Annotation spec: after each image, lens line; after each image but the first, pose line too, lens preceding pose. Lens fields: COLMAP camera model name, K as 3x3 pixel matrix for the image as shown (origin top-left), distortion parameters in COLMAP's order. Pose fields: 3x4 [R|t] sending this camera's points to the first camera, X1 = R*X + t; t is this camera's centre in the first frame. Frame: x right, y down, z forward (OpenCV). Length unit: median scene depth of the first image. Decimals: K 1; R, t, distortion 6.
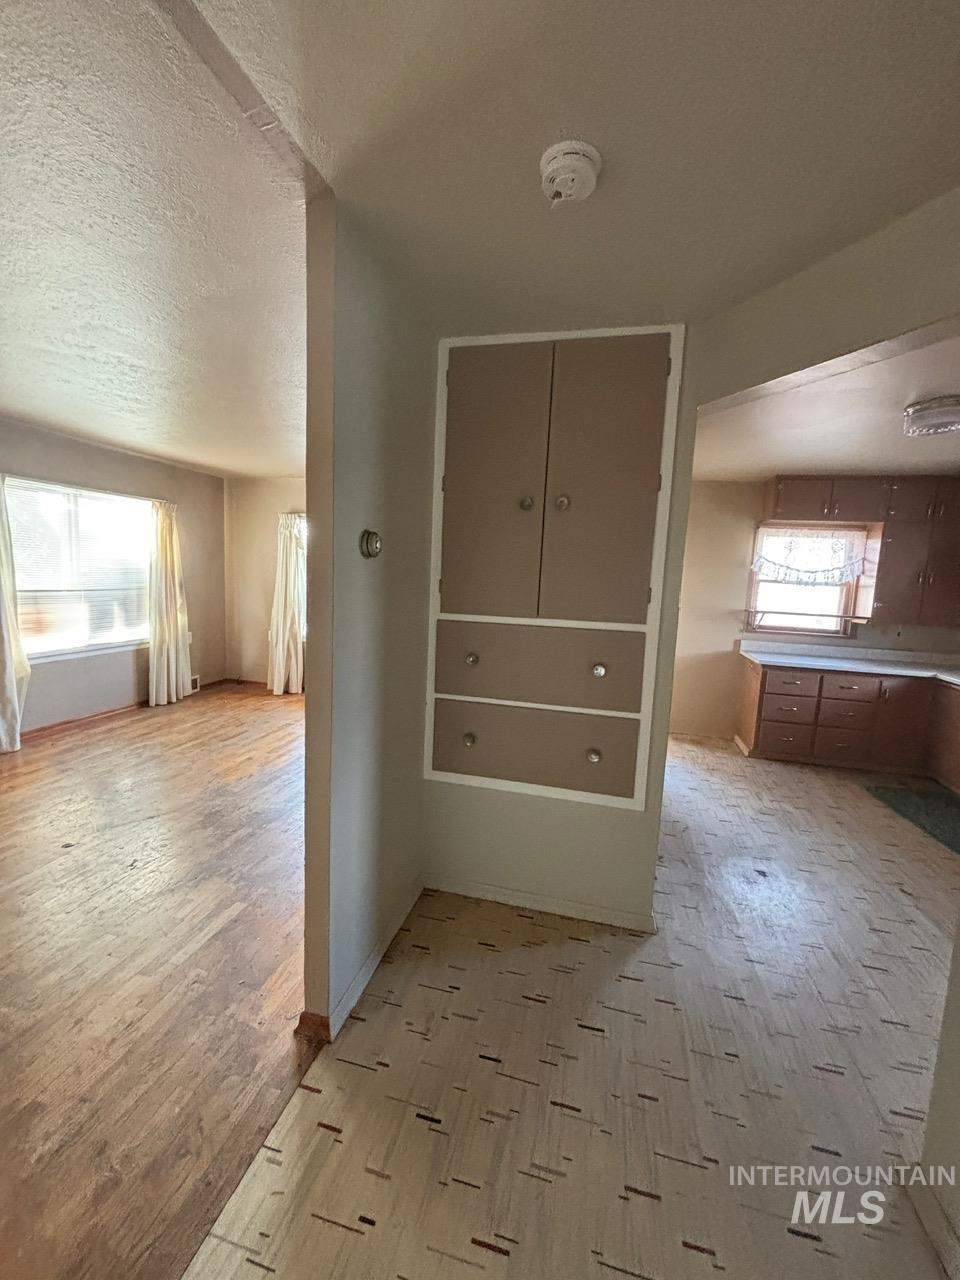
lens RADIAL K [[519.4, 0, 481.5], [0, 519.4, 635.6], [0, 0, 1]] dist [0.001041, 0.001187]
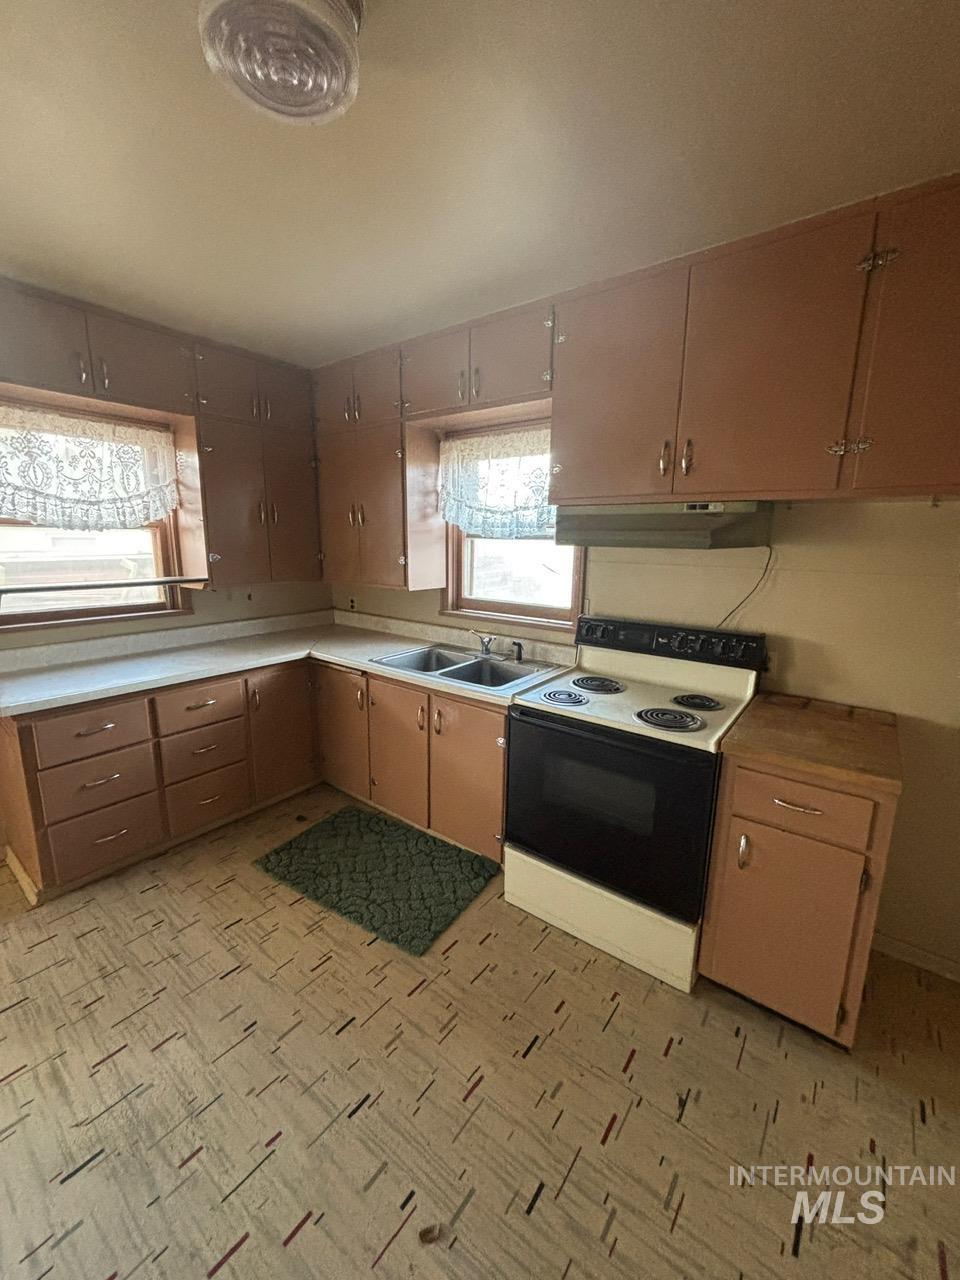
lens RADIAL K [[519.4, 0, 487.5], [0, 519.4, 632.9], [0, 0, 1]] dist [0.001041, 0.001187]
pose [[0.406294, -0.207191, 0.889942, 0.327758], [0.116283, 0.977758, 0.174548, -0.041932], [-0.906313, 0.032567, 0.421350, 0.451490]]
